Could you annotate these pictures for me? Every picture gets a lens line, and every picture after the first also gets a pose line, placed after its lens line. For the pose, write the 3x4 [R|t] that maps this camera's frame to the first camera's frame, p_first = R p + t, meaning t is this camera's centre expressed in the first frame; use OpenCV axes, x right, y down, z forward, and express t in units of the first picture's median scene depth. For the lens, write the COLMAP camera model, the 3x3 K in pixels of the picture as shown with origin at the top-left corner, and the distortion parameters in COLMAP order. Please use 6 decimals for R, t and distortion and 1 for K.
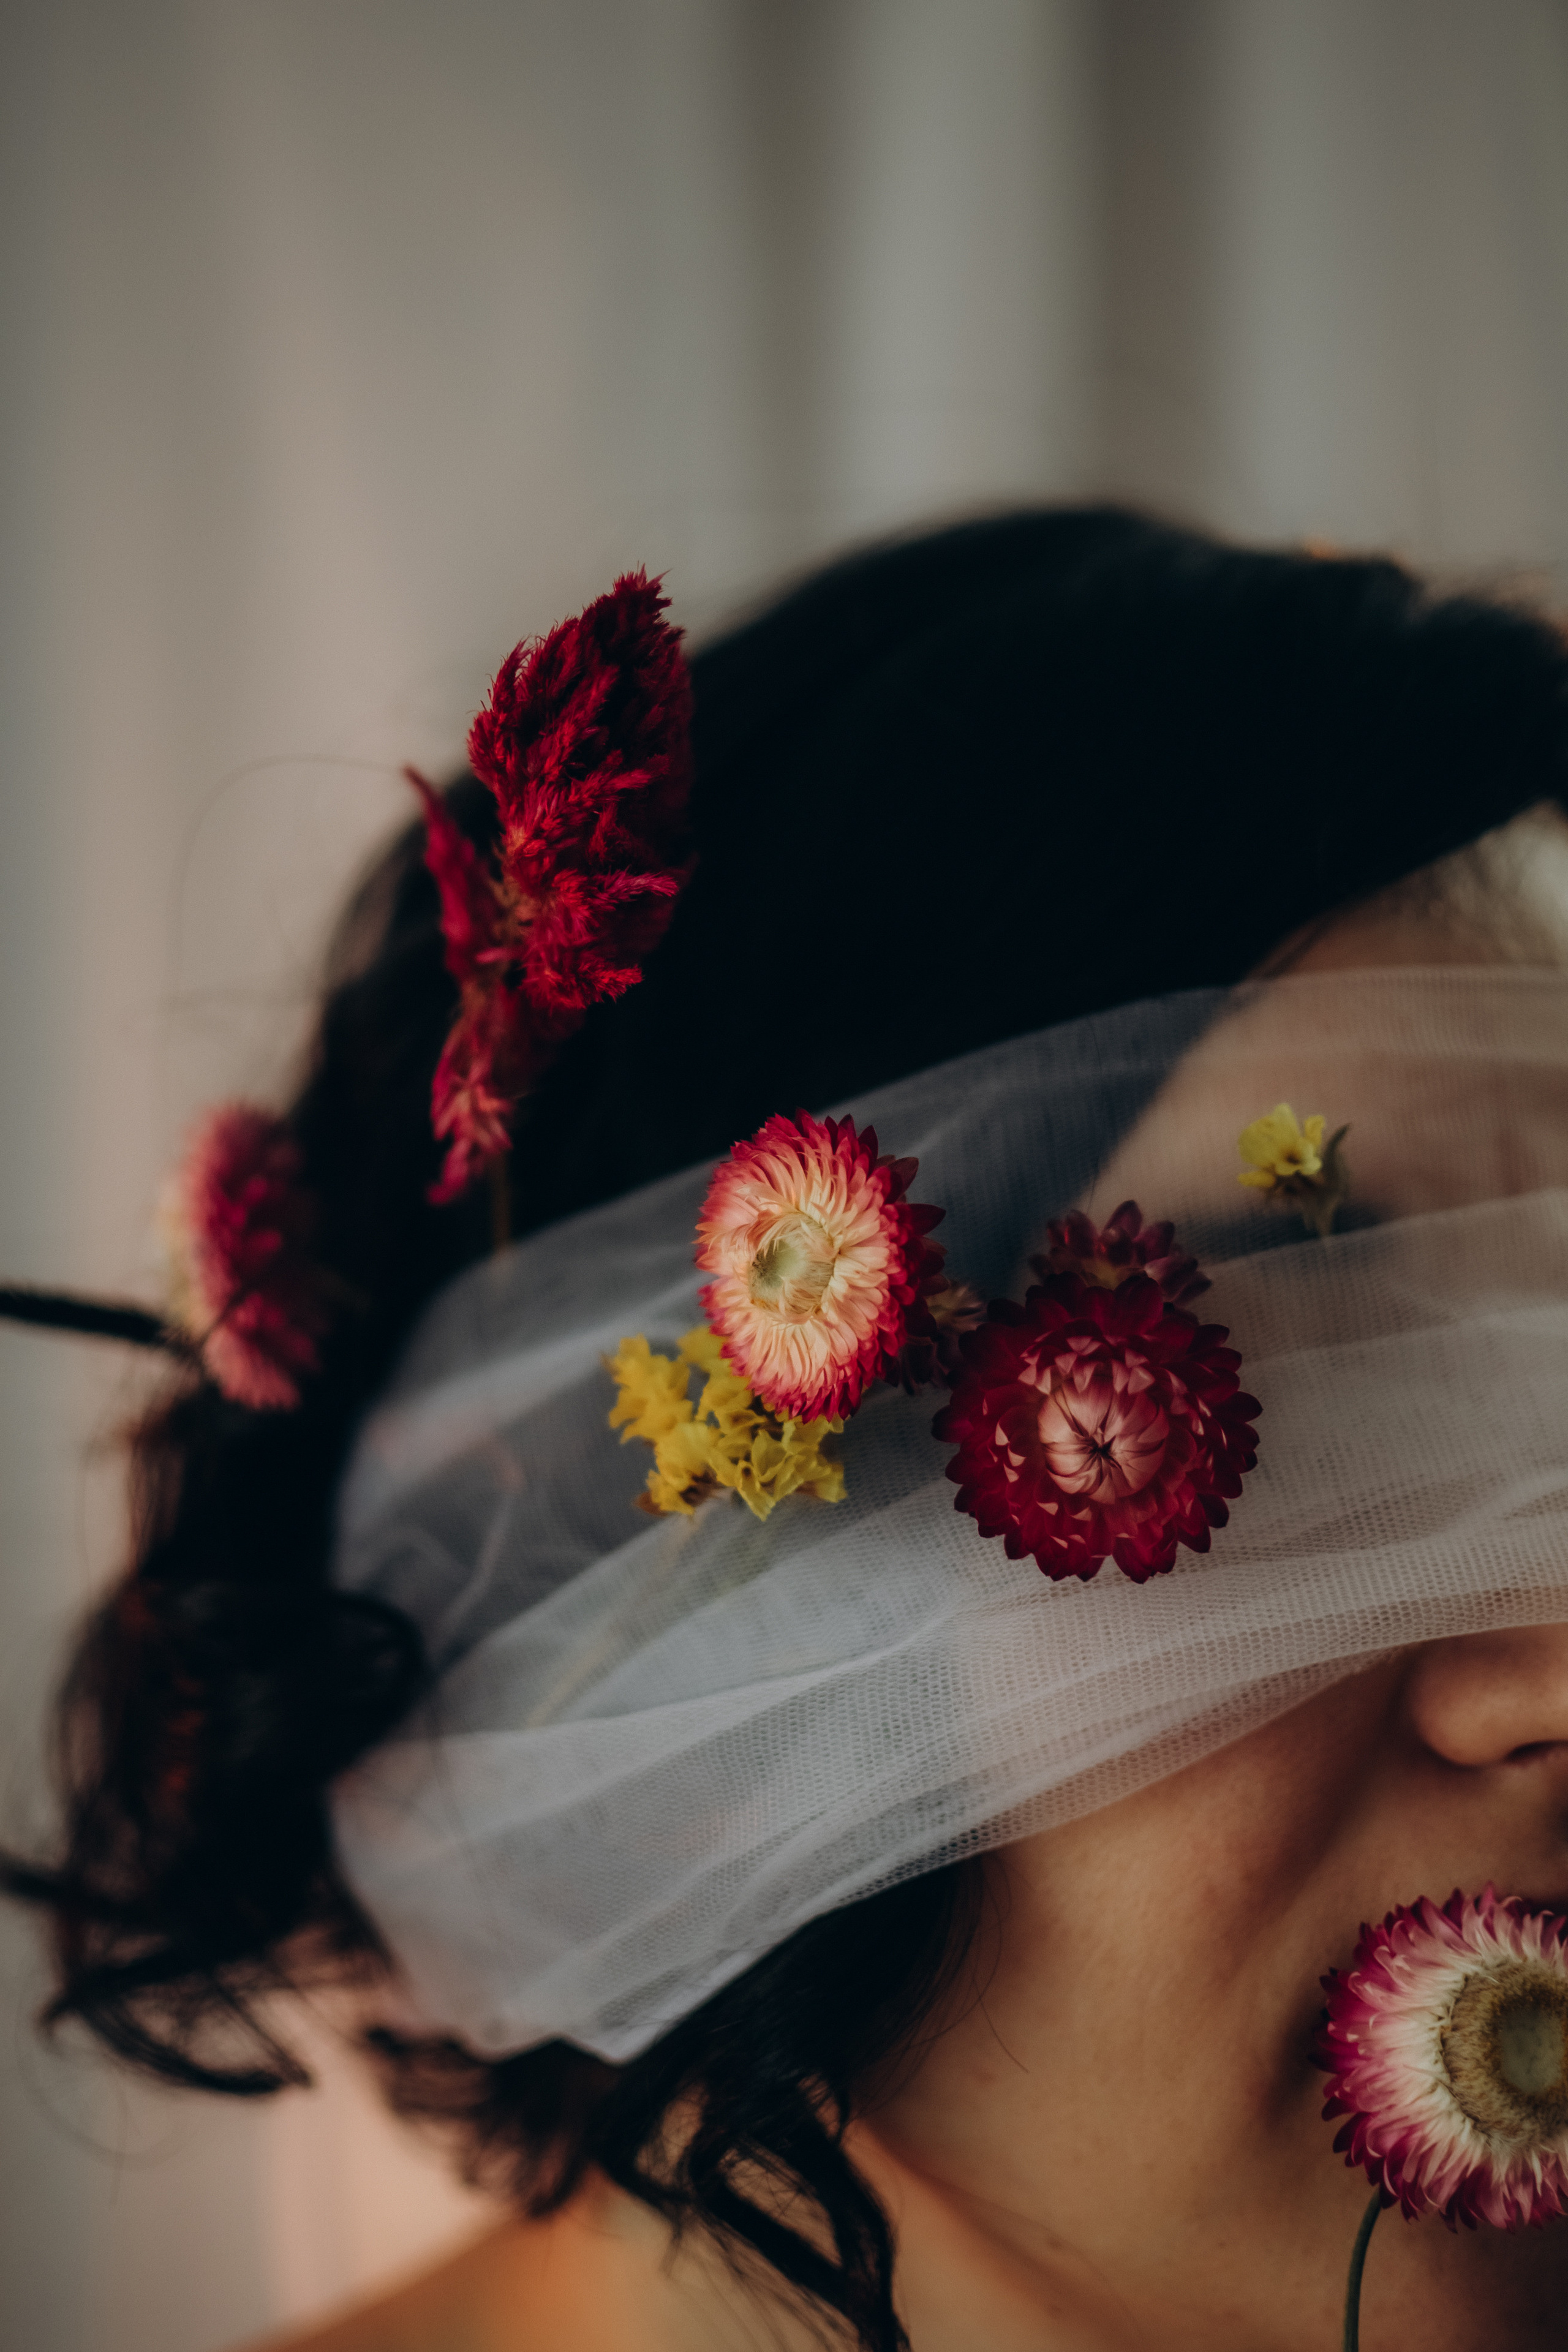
lens RADIAL K [[3513.9, 0, 771.4], [0, 3513.9, 1171.5], [0, 0, 1]] dist [0.042255, 0.000000]
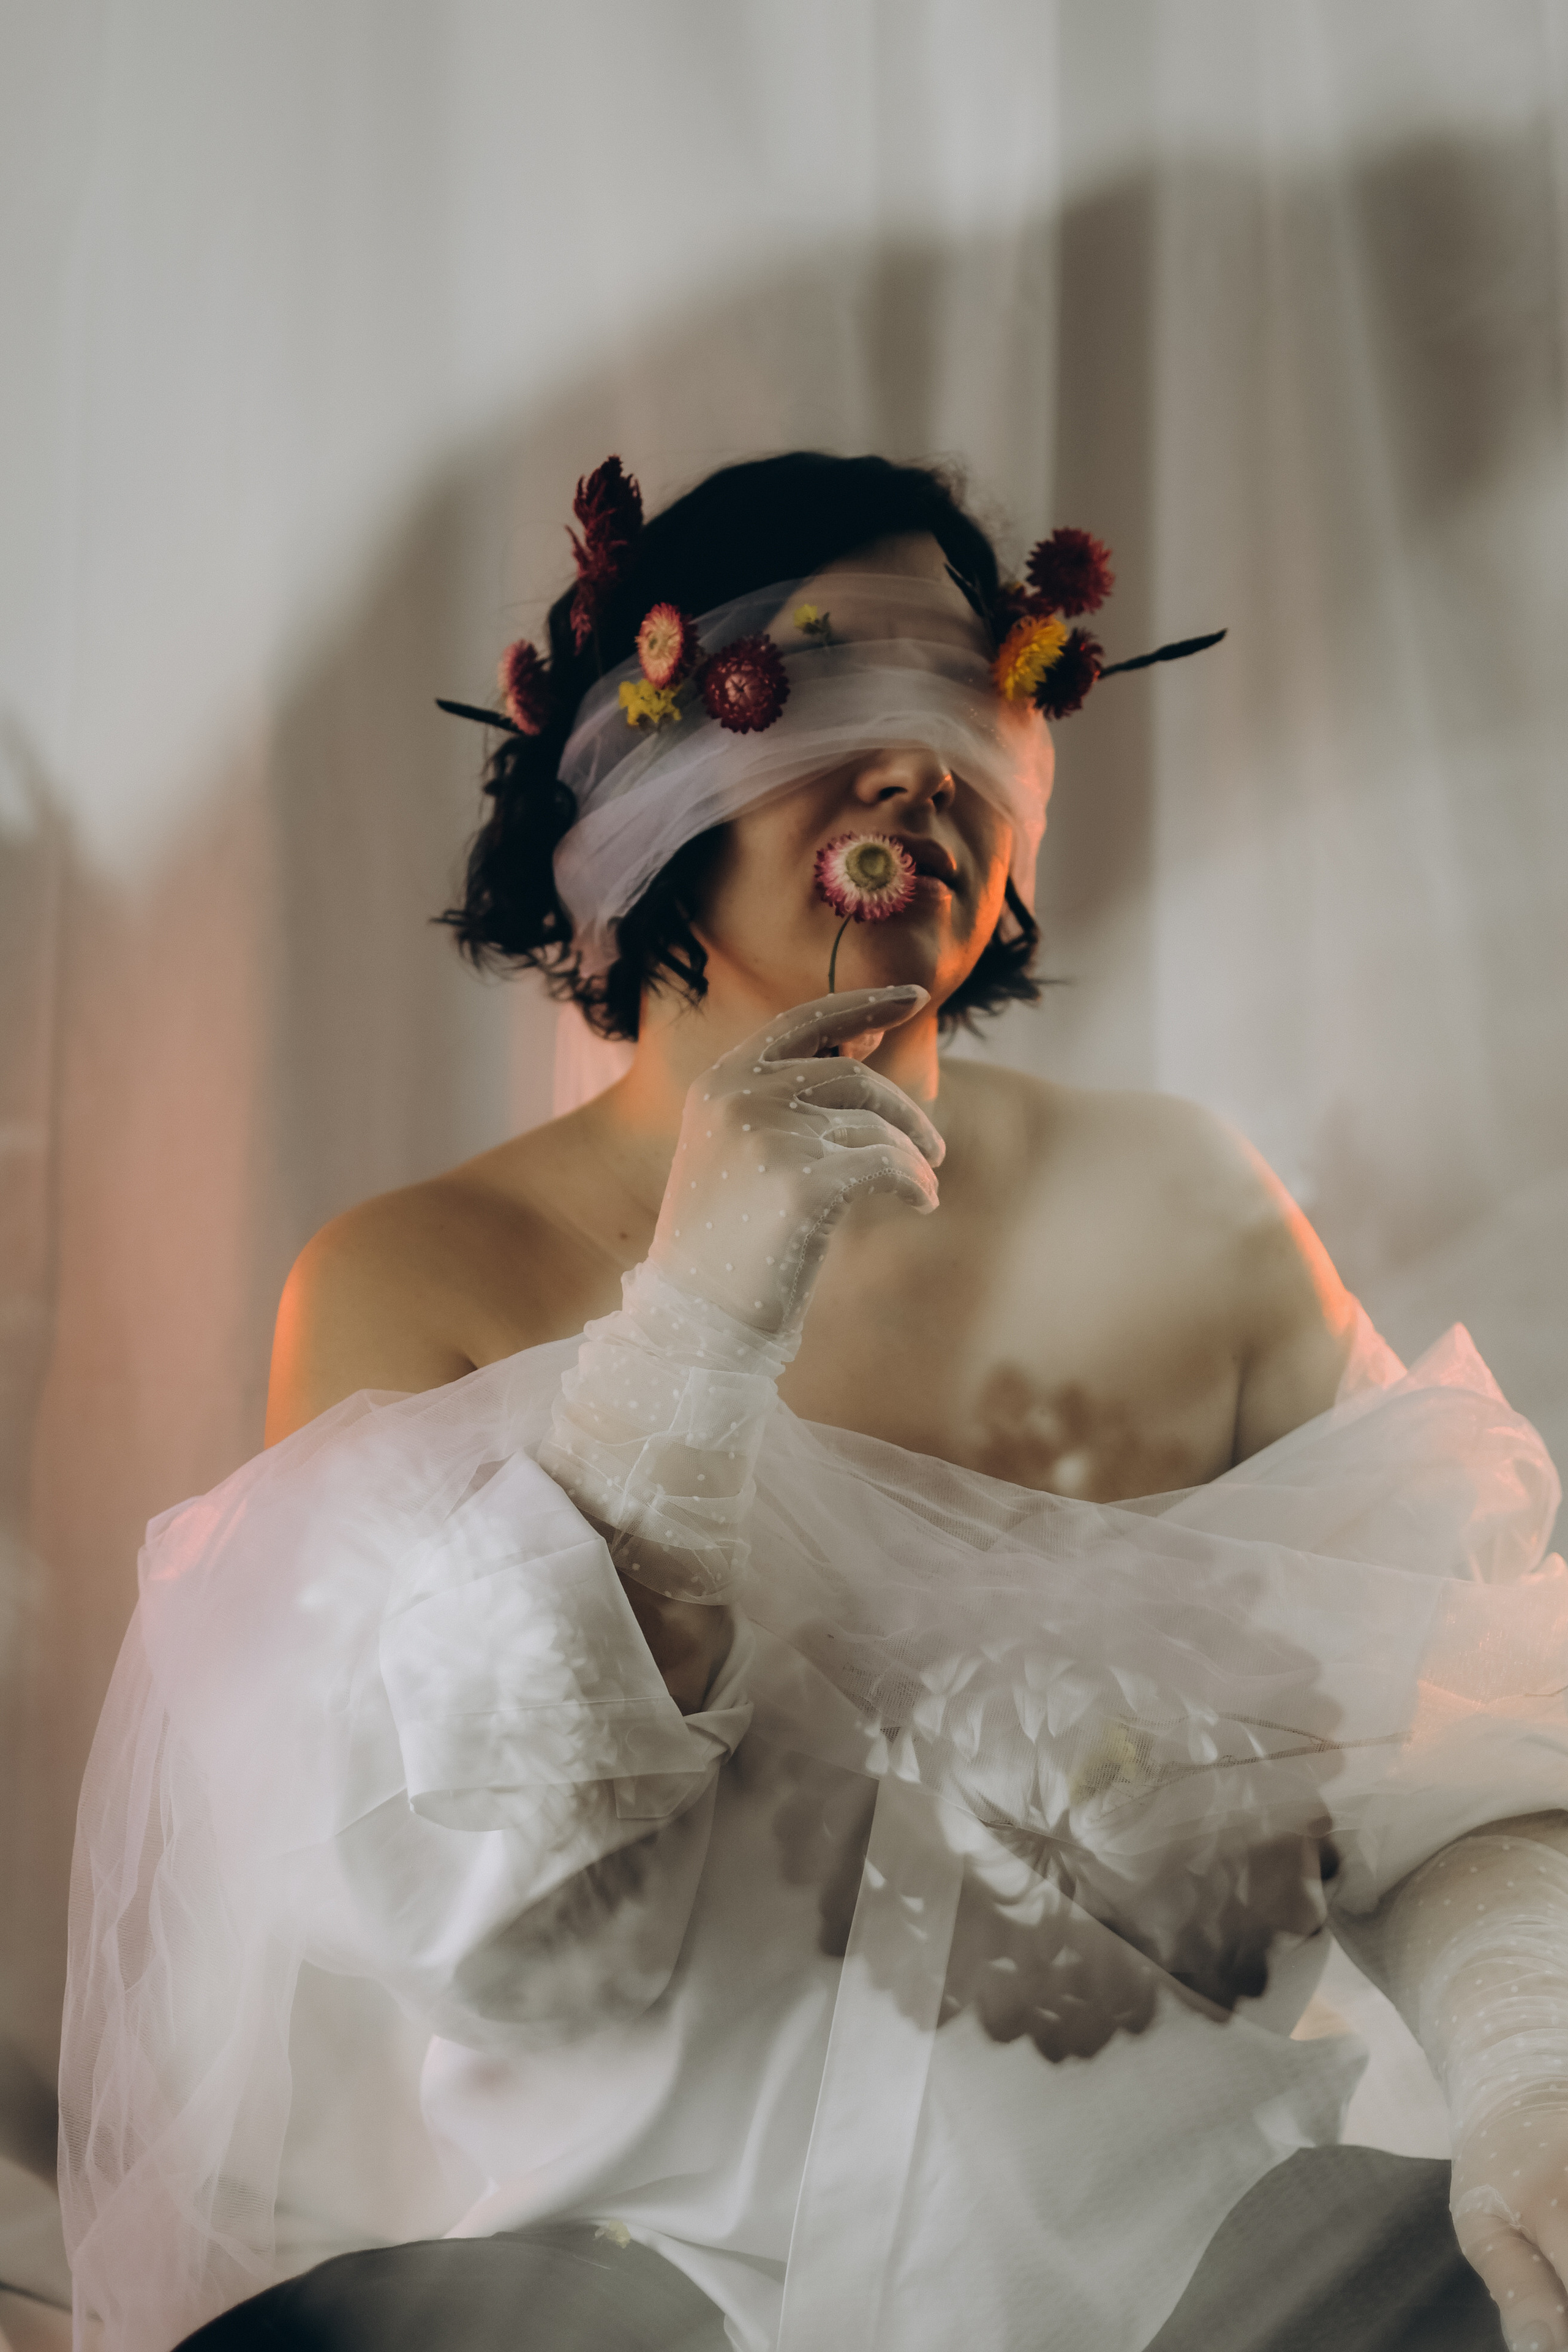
lens RADIAL K [[3513.9, 0, 787.2], [0, 3513.9, 1173.6], [0, 0, 1]] dist [0.042255, 0.000000]
pose [[0.990528, -0.015672, -0.136415, 0.600678], [0.010158, 0.999106, -0.041025, 0.695487], [0.136936, 0.039251, 0.989802, -2.458966]]
